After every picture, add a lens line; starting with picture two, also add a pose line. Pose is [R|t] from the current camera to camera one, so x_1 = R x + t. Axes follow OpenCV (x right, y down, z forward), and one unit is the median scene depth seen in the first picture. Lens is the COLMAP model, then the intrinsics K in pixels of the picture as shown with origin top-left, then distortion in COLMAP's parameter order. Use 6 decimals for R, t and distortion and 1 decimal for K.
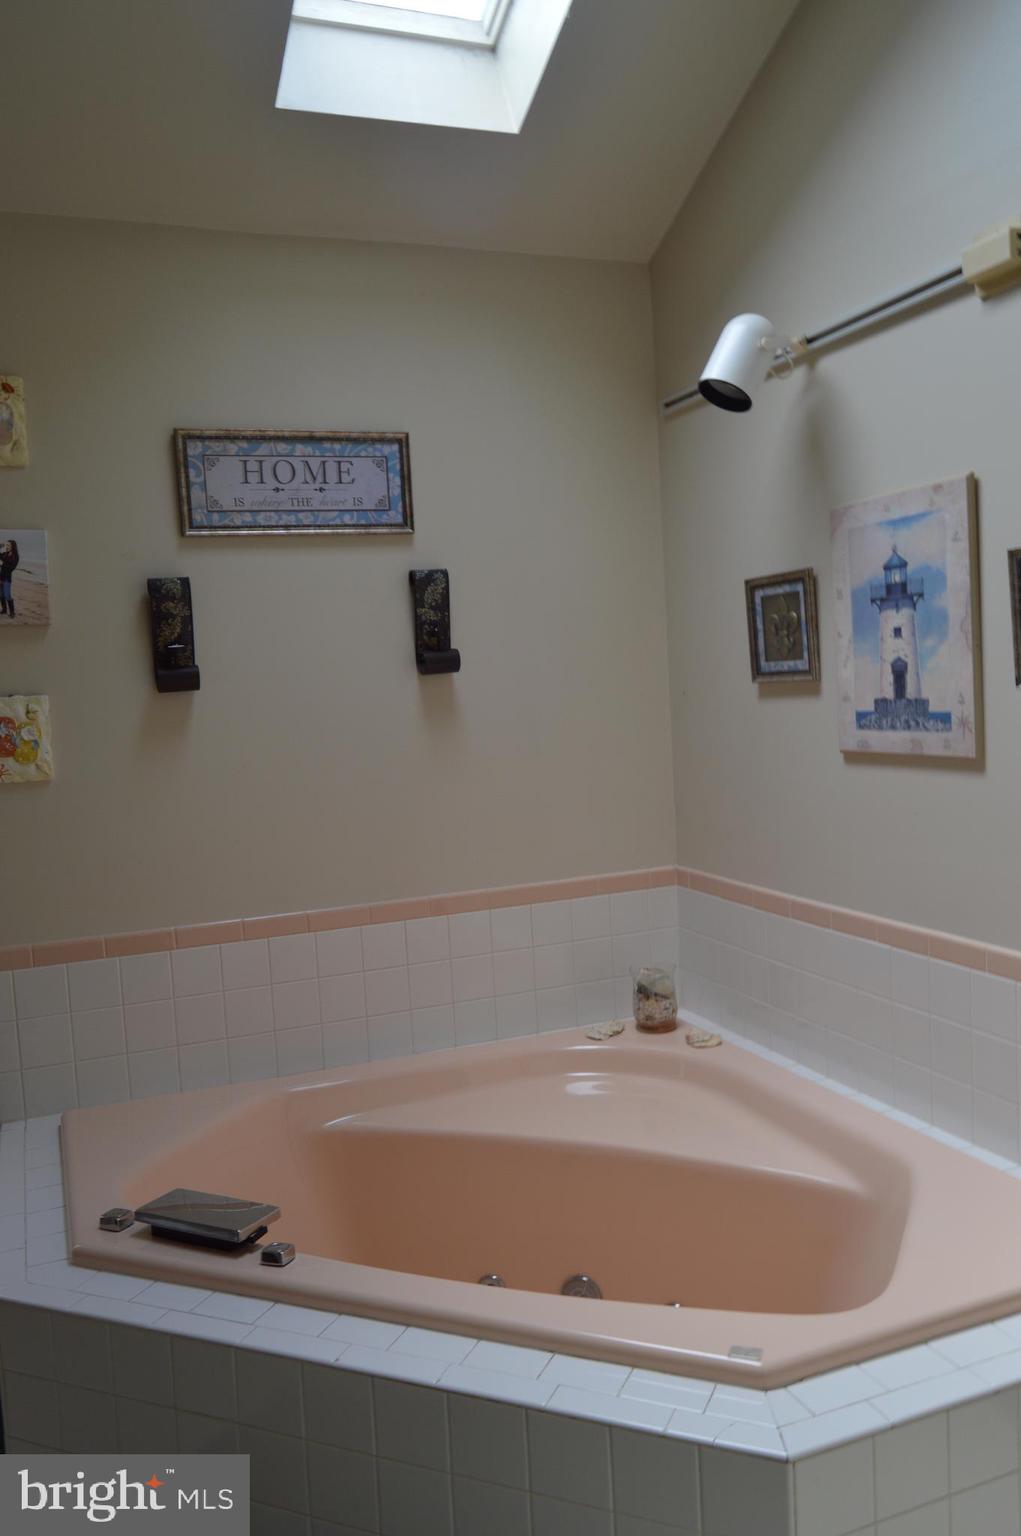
lens RADIAL K [[1200.0, 0, 500.1], [0, 1200.0, 774.0], [0, 0, 1]] dist [-0.012780, 0.009990]
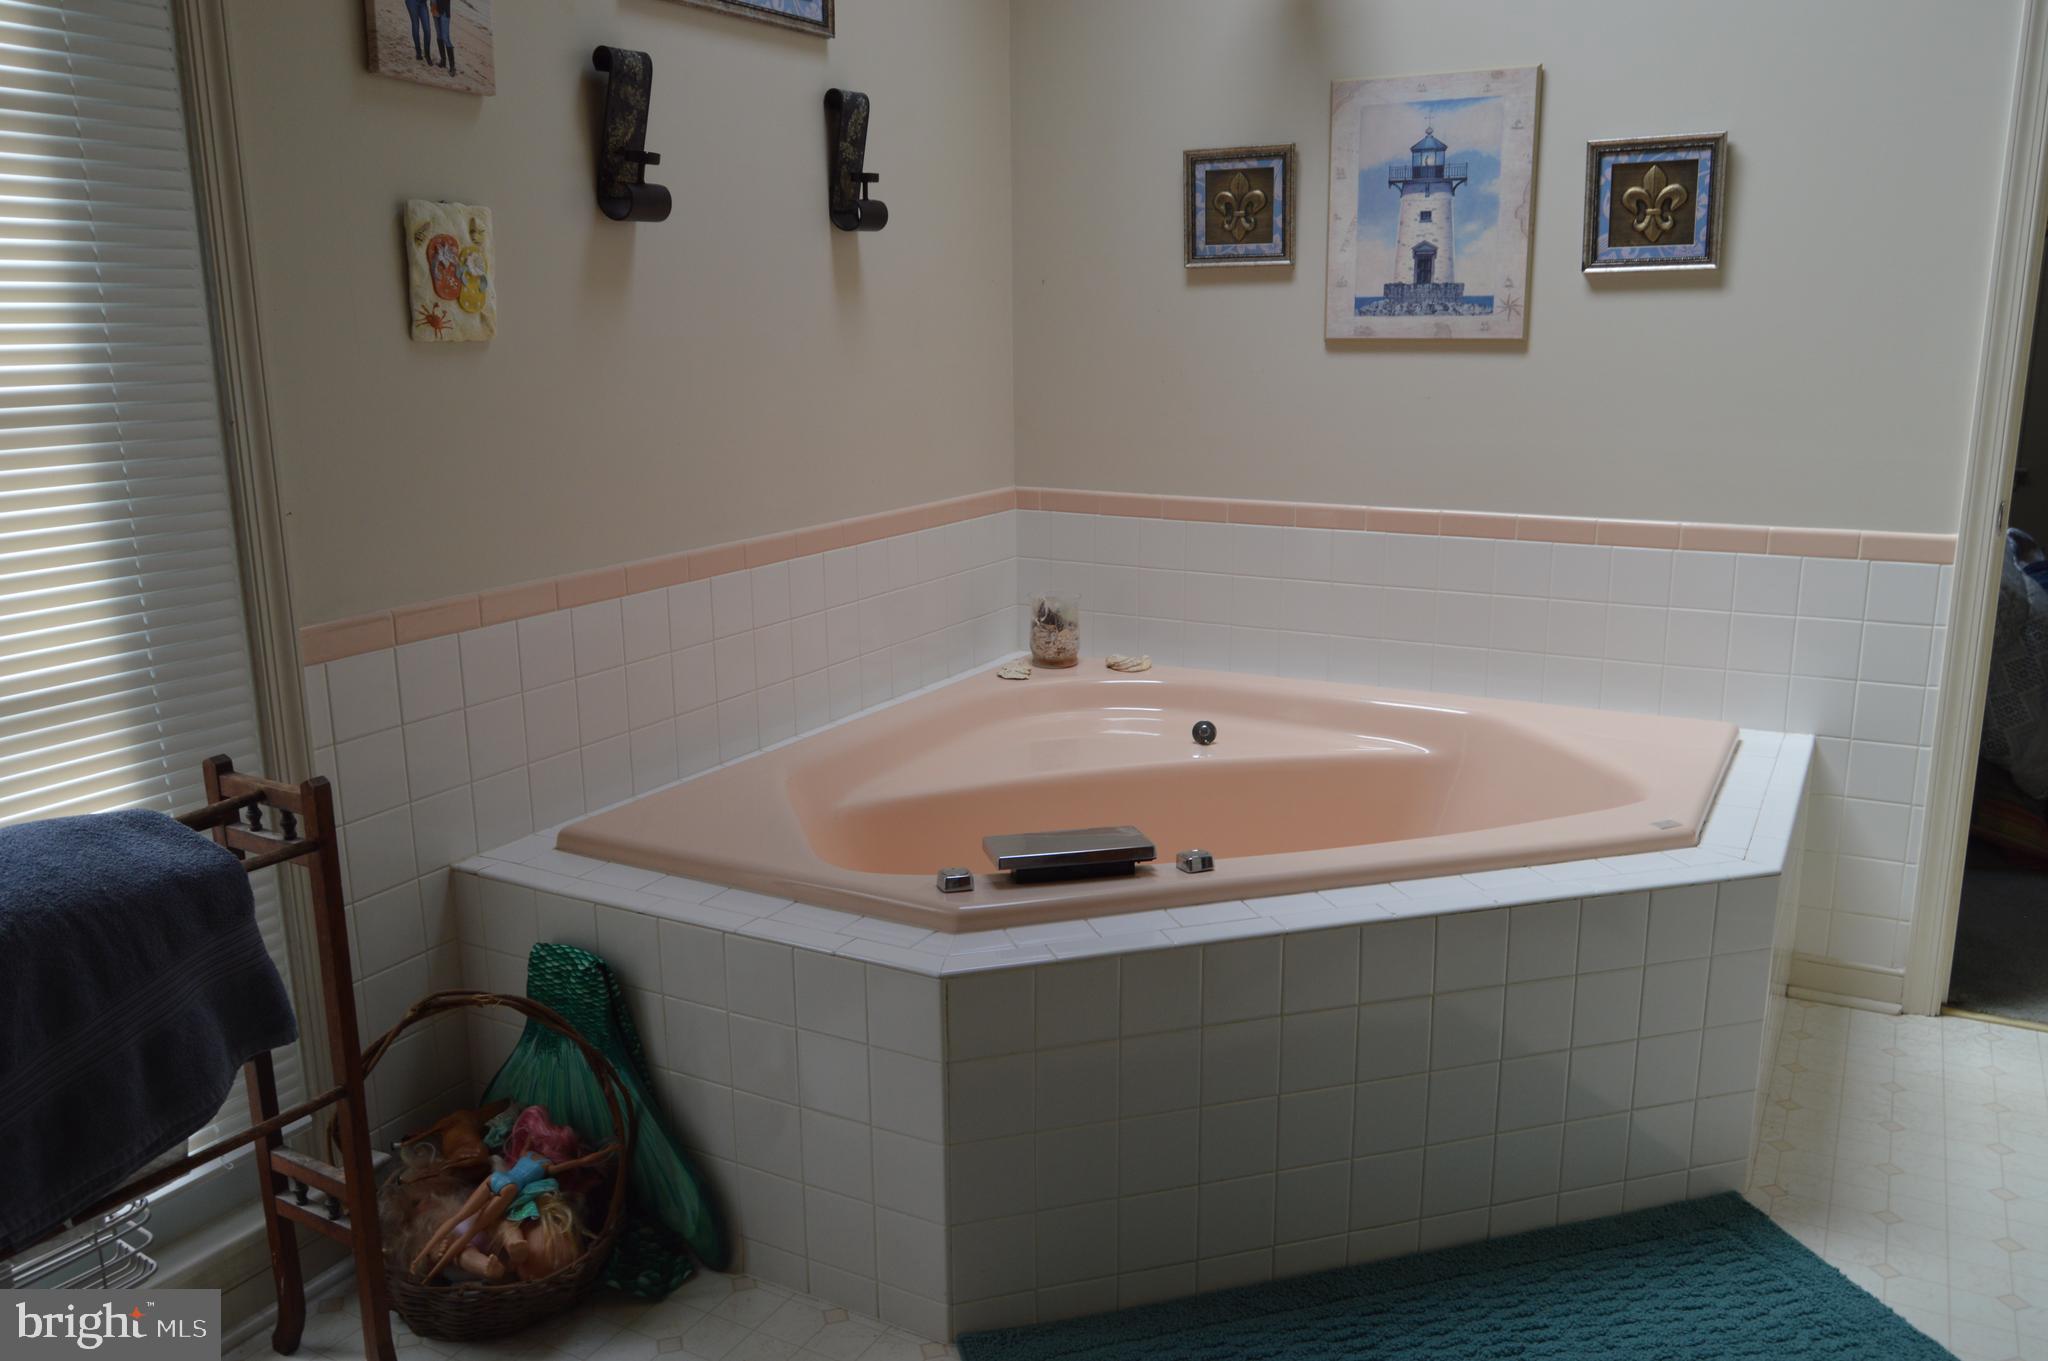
lens RADIAL K [[1600.0, 0, 1005.0], [0, 1600.0, 662.5], [0, 0, 1]] dist [-0.012780, 0.009990]
pose [[0.772273, -0.086036, 0.629438, -0.738905], [0.013965, 0.992847, 0.118574, 0.081759], [-0.635137, -0.082781, 0.767950, 0.138706]]
